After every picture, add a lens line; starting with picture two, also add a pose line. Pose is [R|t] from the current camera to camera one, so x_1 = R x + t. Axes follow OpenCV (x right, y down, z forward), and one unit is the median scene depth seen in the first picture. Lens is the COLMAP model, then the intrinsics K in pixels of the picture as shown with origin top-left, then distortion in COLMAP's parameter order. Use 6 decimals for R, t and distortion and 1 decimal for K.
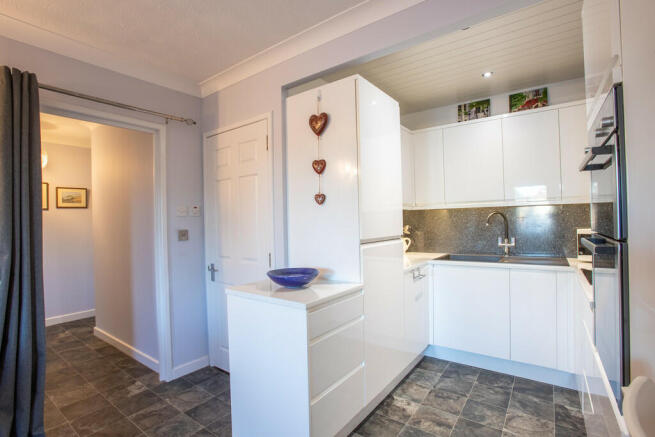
lens RADIAL K [[313.8, 0, 333.8], [0, 313.8, 221.1], [0, 0, 1]] dist [-0.025553, 0.014166]
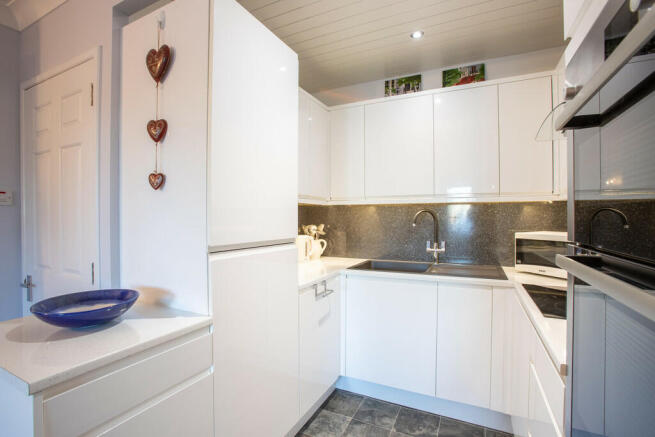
lens RADIAL K [[313.8, 0, 327.1], [0, 313.8, 220.0], [0, 0, 1]] dist [-0.025553, 0.014166]
pose [[0.988001, 0.019796, 0.153172, 0.157425], [-0.020518, 0.999785, 0.003136, -0.000173], [-0.153077, -0.006241, 0.988195, 0.250100]]
